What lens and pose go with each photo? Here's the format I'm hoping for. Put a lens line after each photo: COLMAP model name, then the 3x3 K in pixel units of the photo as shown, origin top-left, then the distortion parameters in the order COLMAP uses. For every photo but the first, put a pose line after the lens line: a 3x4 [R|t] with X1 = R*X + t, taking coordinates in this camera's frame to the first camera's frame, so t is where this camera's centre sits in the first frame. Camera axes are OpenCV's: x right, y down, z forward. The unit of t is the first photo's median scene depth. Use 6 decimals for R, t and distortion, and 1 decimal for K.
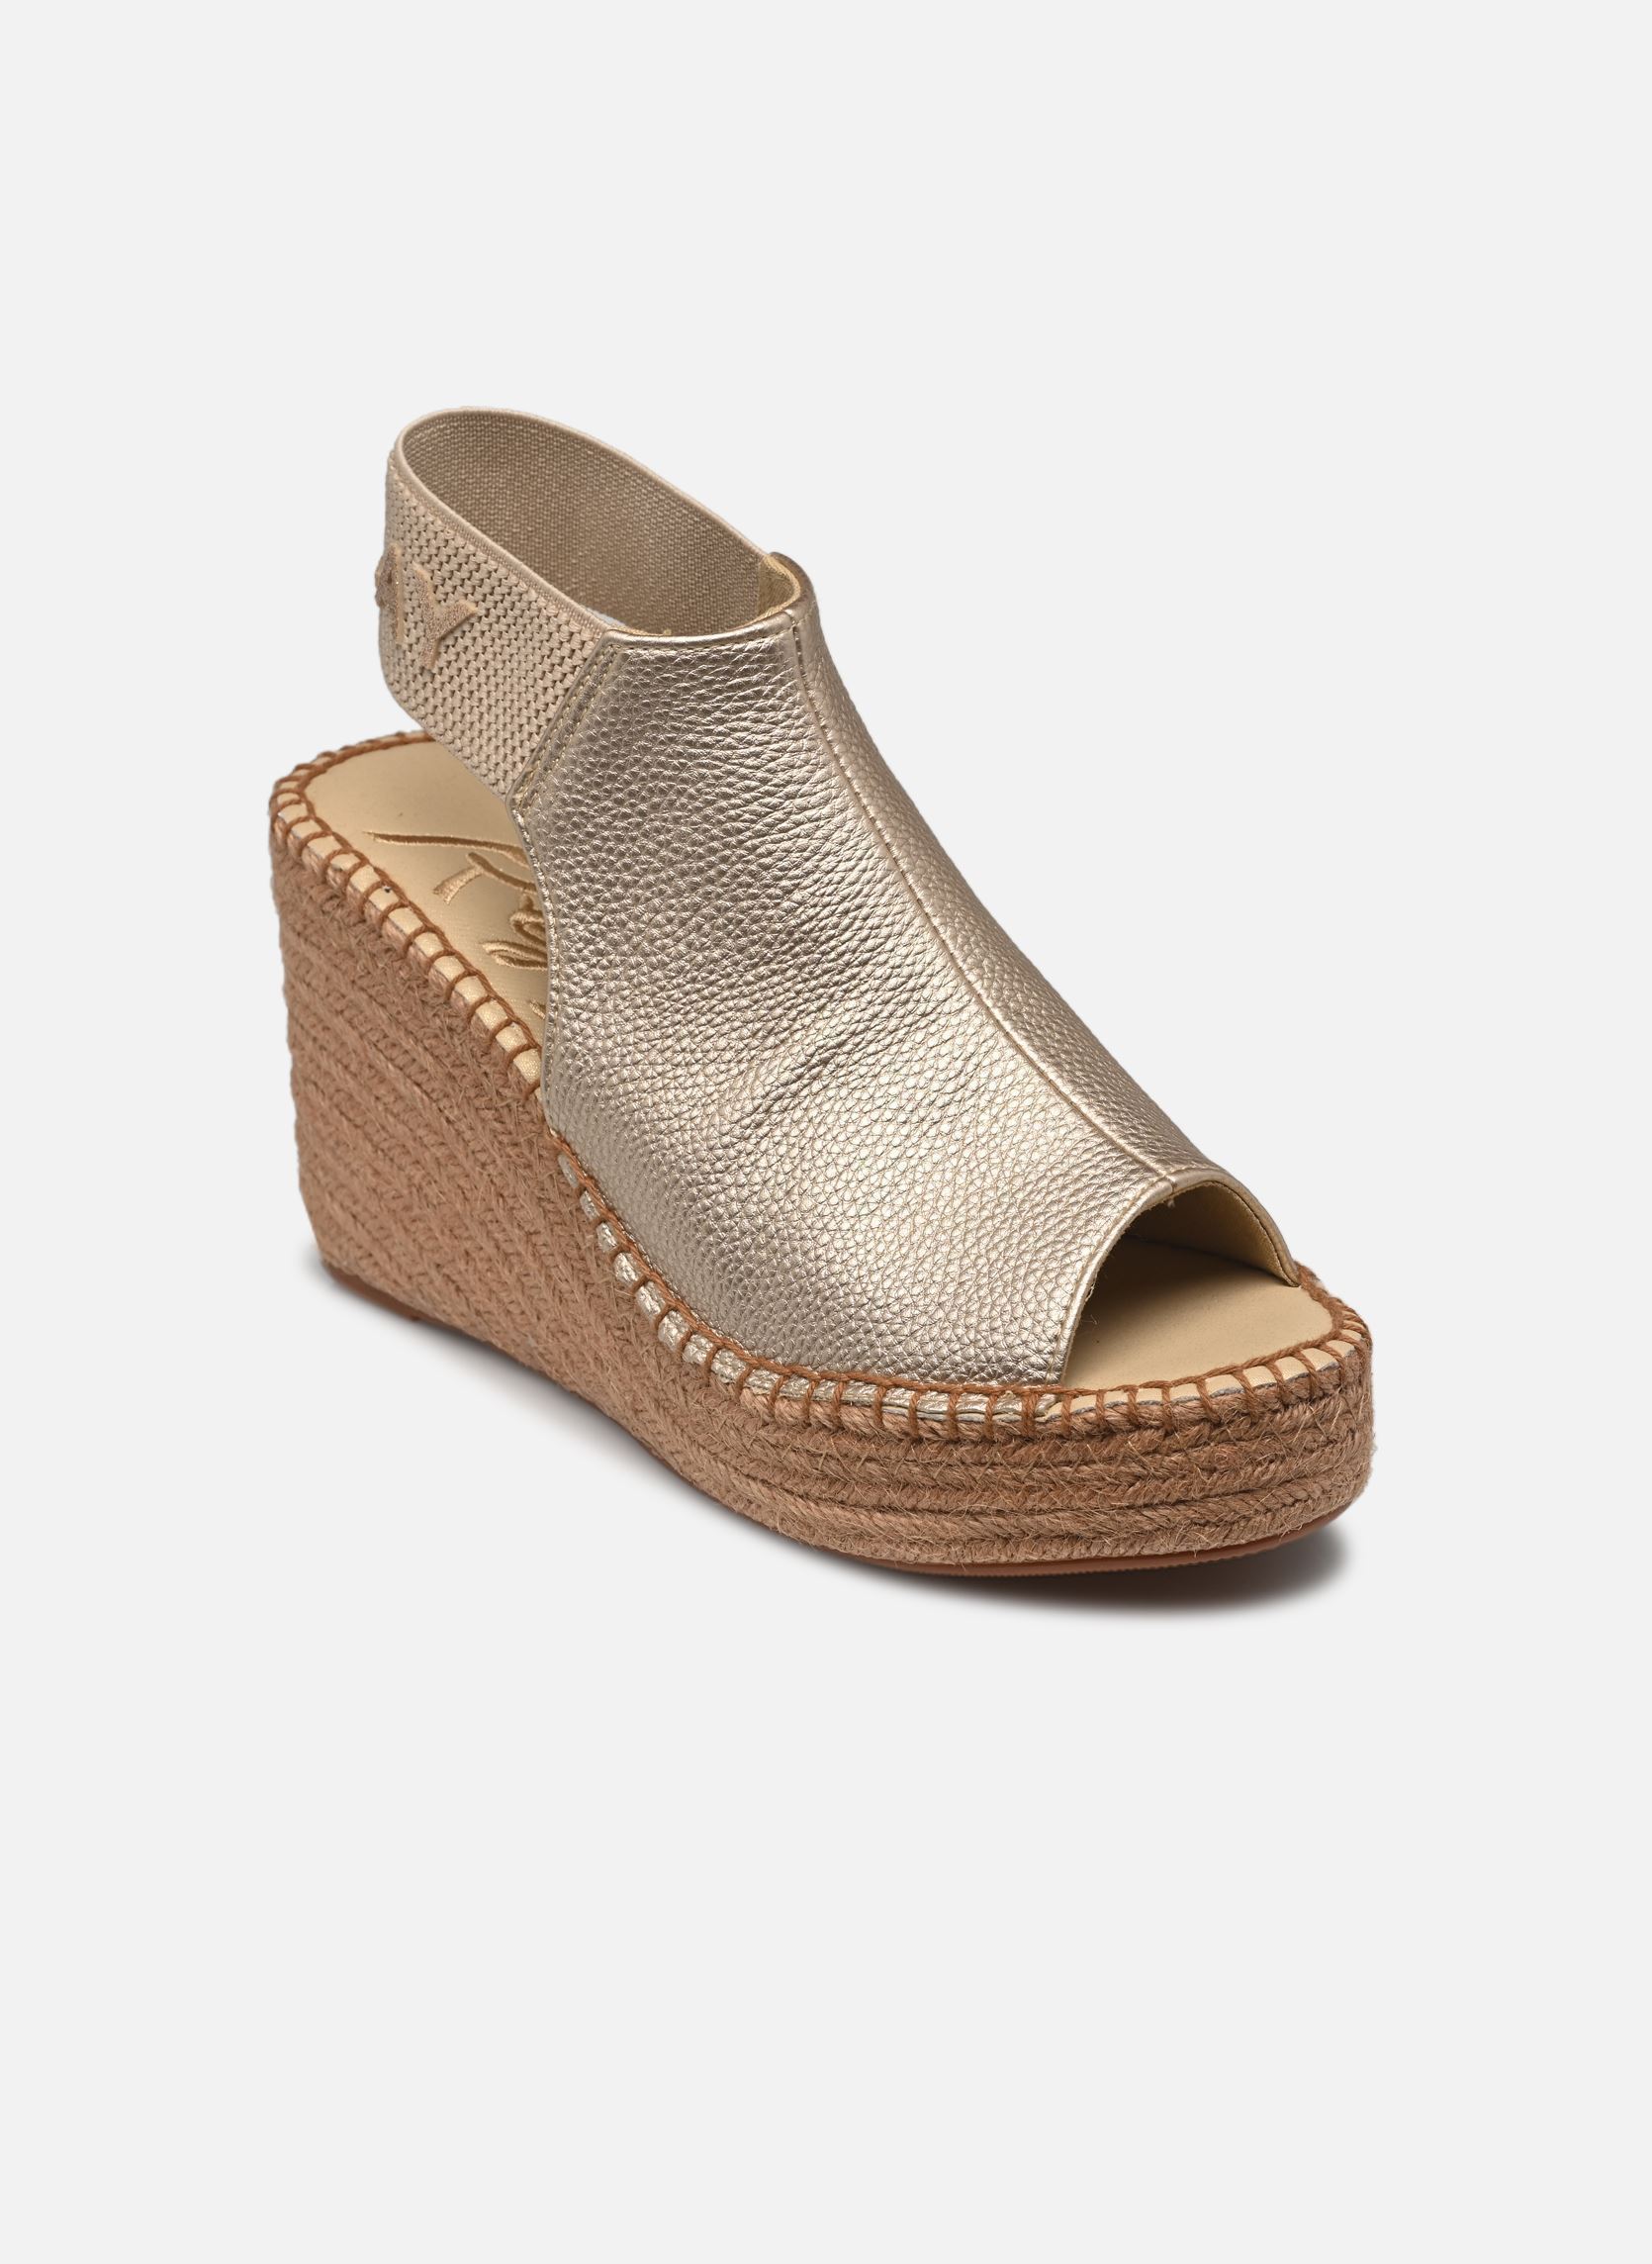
lens RADIAL K [[7644.6, 0, 825.7], [0, 7644.6, 1131.3], [0, 0, 1]] dist [-0.727192, 0.000000]
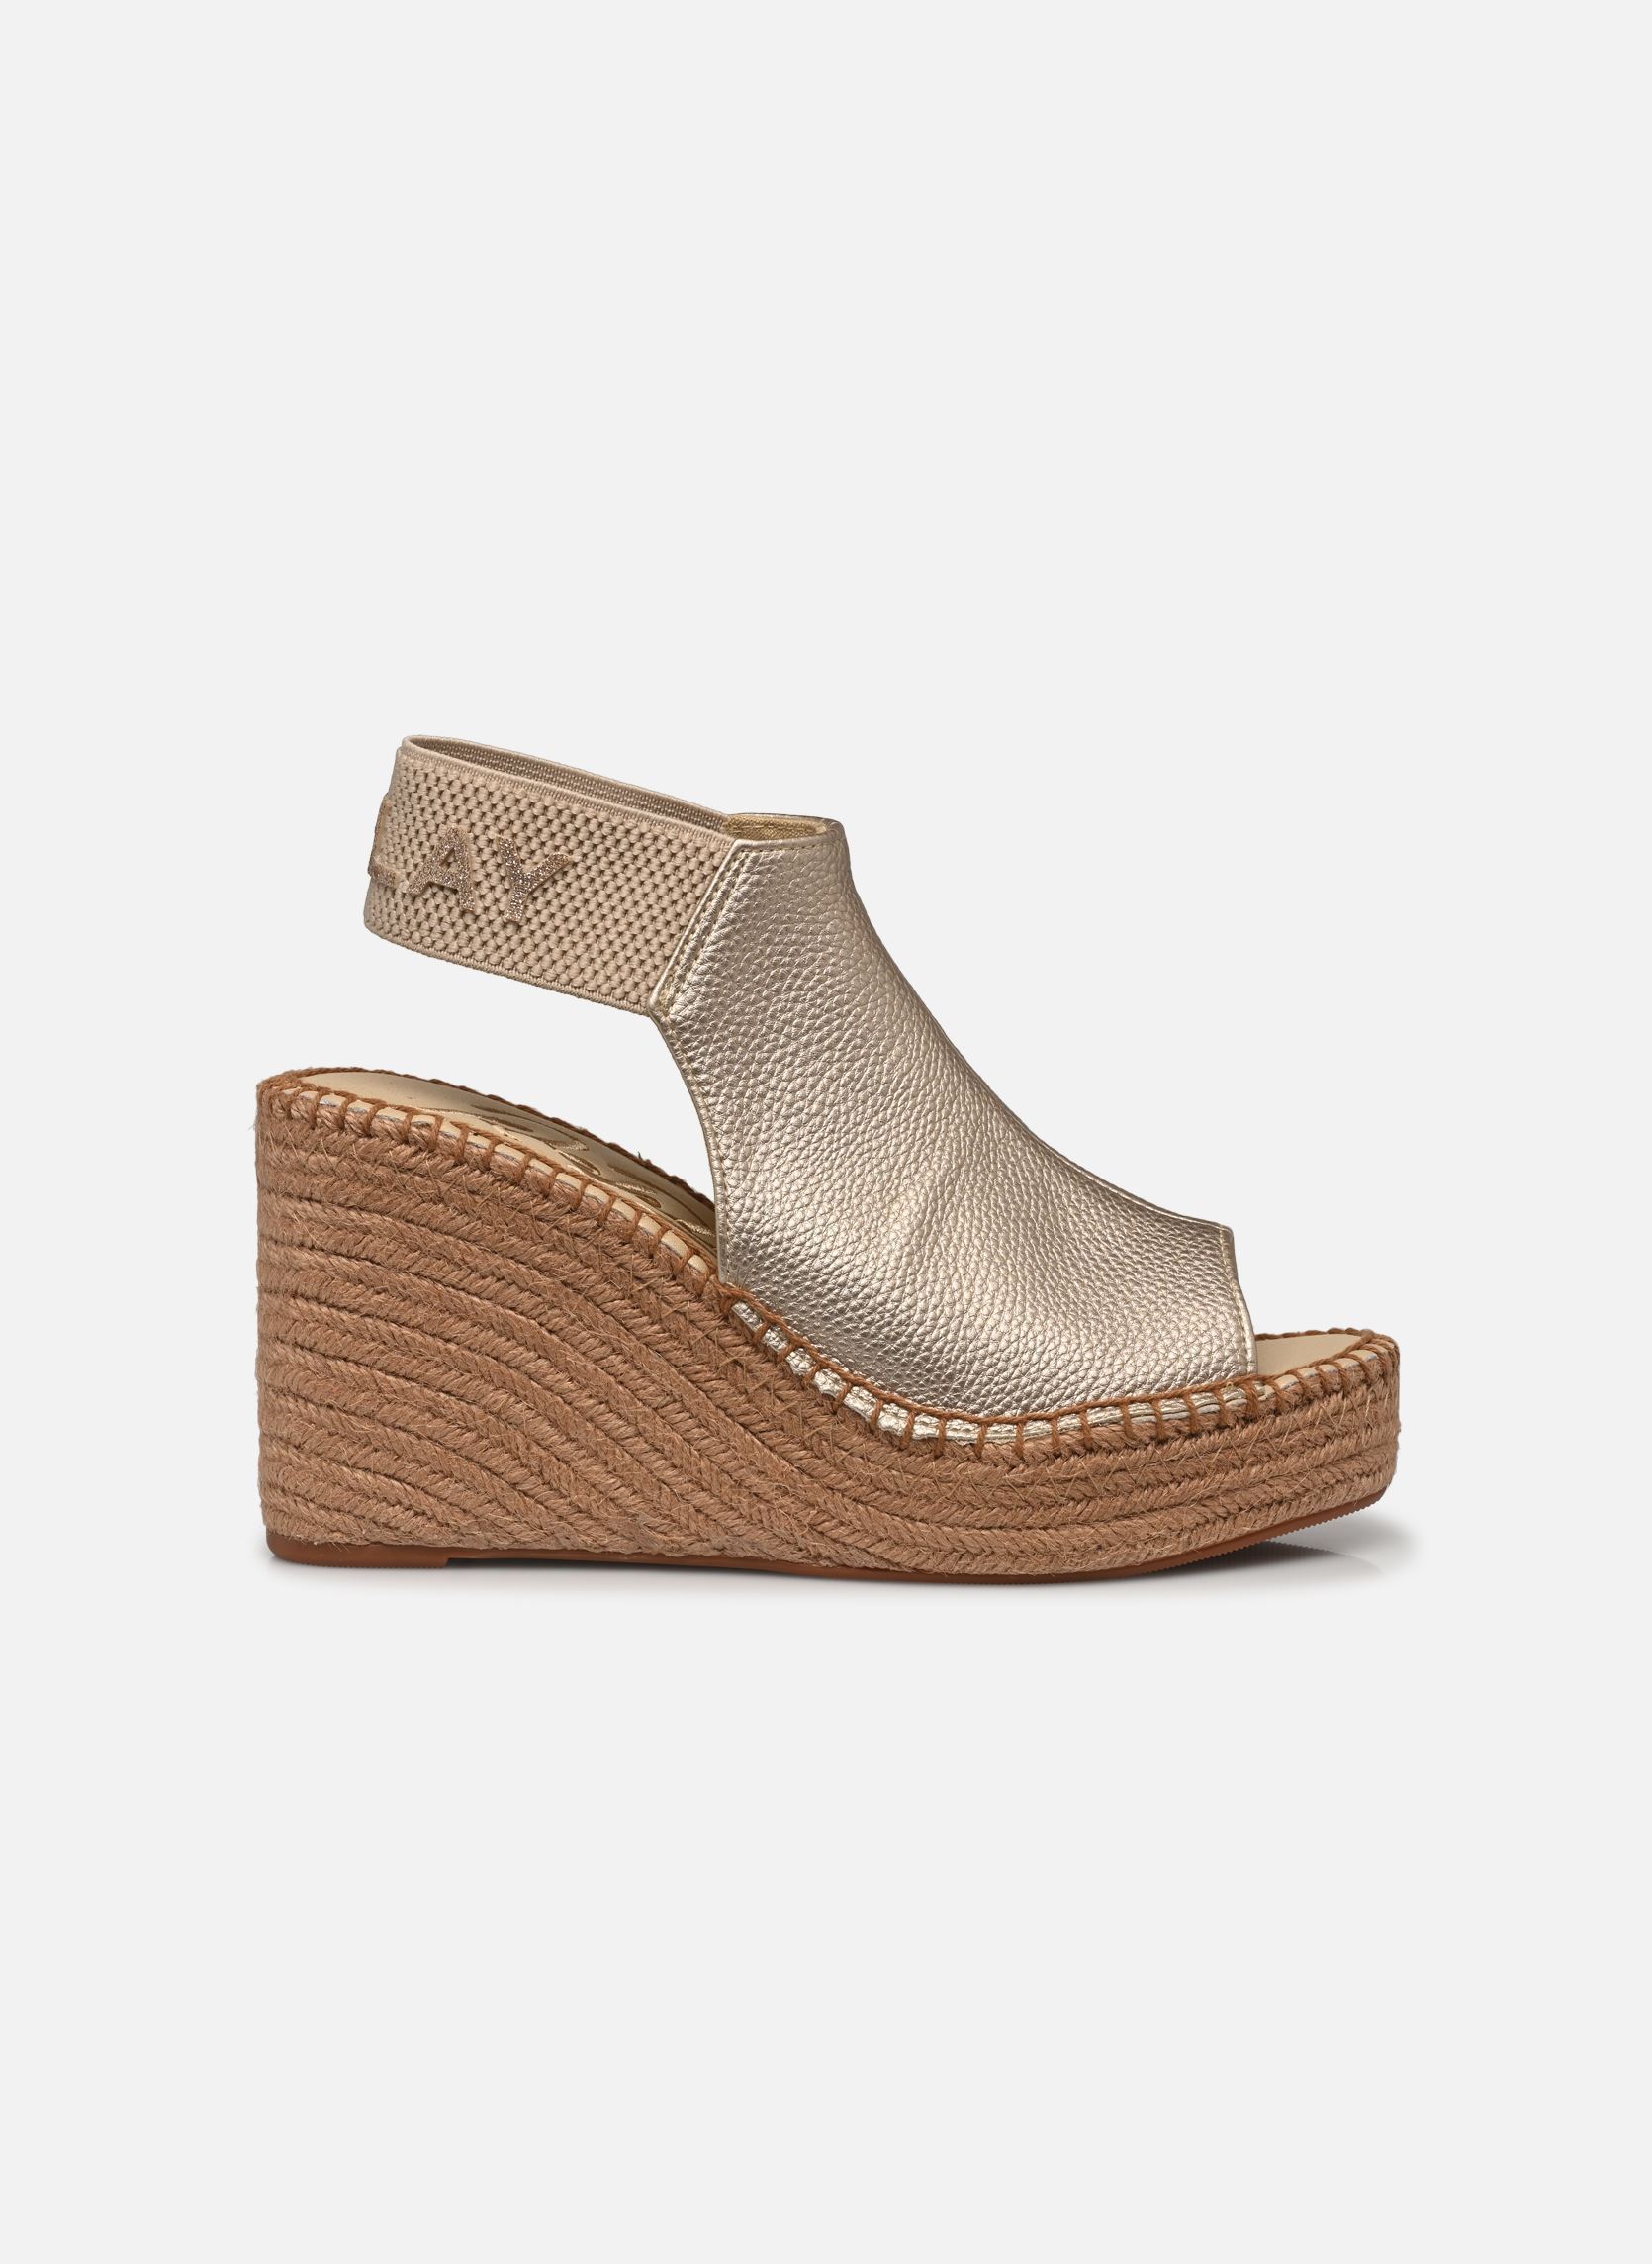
lens RADIAL K [[7644.6, 0, 826.2], [0, 7644.6, 1130.9], [0, 0, 1]] dist [-0.727192, 0.000000]
pose [[0.647386, -0.009847, 0.762099, -0.914944], [0.276258, 0.934951, -0.222594, 0.241815], [-0.710333, 0.354641, 0.607994, 0.285722]]
